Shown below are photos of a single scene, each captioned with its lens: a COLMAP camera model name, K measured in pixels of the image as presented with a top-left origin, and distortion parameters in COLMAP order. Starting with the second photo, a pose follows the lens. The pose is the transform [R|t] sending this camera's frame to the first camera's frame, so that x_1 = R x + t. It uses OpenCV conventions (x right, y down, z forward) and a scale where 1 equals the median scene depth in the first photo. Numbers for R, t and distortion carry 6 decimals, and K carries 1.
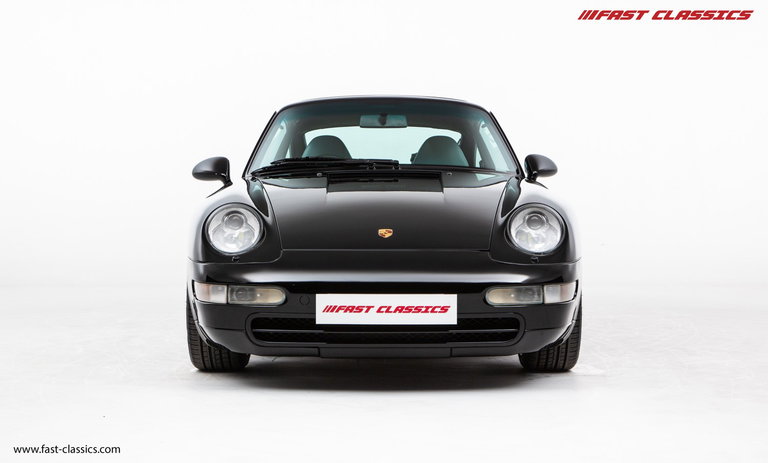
lens RADIAL K [[1352.2, 0, 384.0], [0, 1352.2, 231.5], [0, 0, 1]] dist [0.252988, 0.005848]
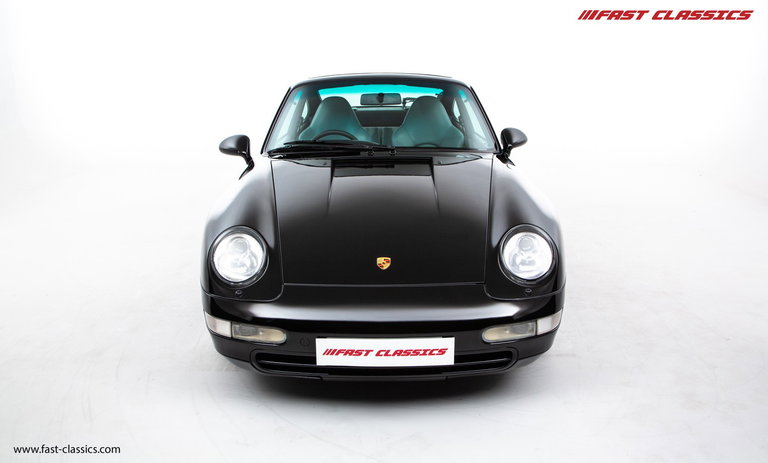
lens RADIAL K [[737.2, 0, 384.0], [0, 737.2, 231.5], [0, 0, 1]] dist [0.004694, 0.001254]
pose [[0.999974, -0.007123, 0.001030, 0.000903], [0.006700, 0.973584, 0.228233, -0.154065], [-0.002629, -0.228220, 0.973606, 0.468766]]
